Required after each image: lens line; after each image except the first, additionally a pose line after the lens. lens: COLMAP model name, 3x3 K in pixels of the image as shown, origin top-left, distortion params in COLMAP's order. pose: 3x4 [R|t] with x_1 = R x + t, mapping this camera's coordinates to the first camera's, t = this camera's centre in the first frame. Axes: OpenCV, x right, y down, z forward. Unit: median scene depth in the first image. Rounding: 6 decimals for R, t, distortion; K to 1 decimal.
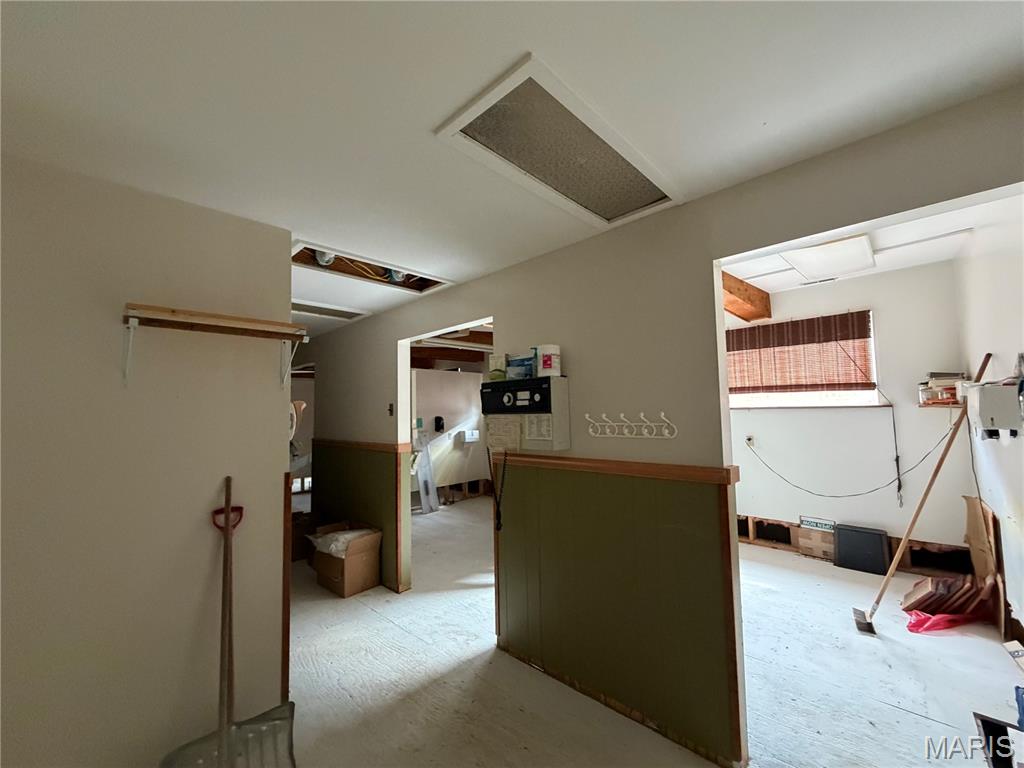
lens RADIAL K [[411.2, 0, 510.1], [0, 411.2, 384.9], [0, 0, 1]] dist [0.000776, 0.000136]
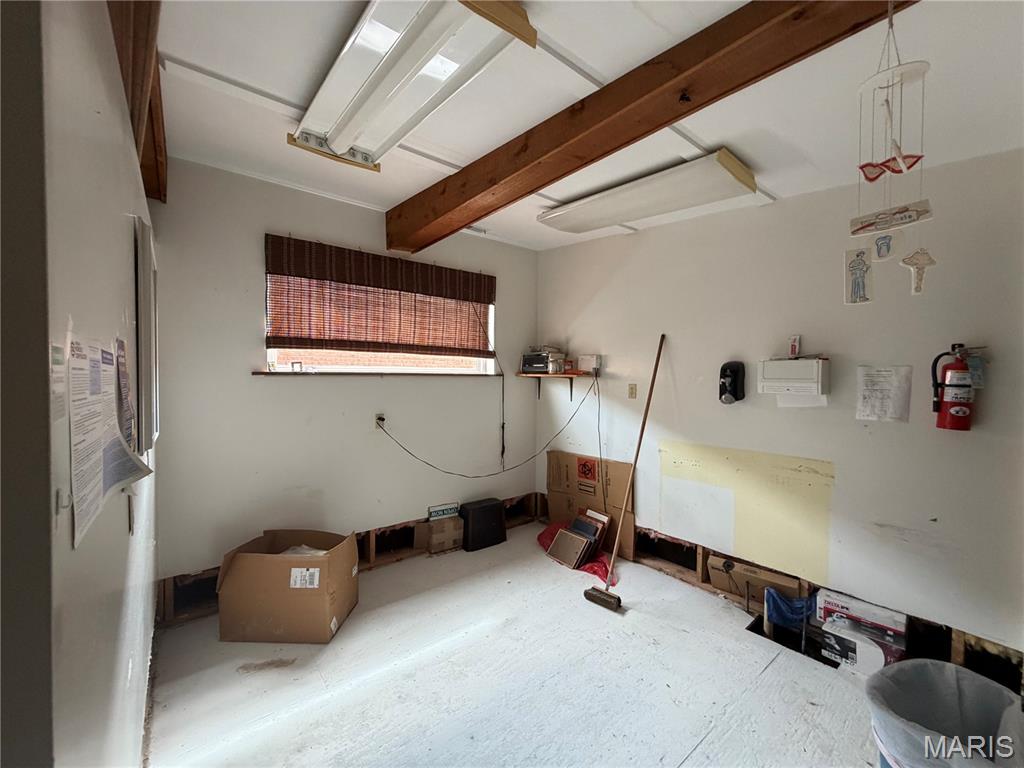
lens RADIAL K [[429.2, 0, 513.1], [0, 429.2, 374.3], [0, 0, 1]] dist [0.000998, 0.000060]
pose [[0.105982, 0.000629, 0.994368, -0.126606], [-0.091121, 0.995798, 0.009082, 0.034626], [-0.990184, -0.091570, 0.105594, 0.806467]]
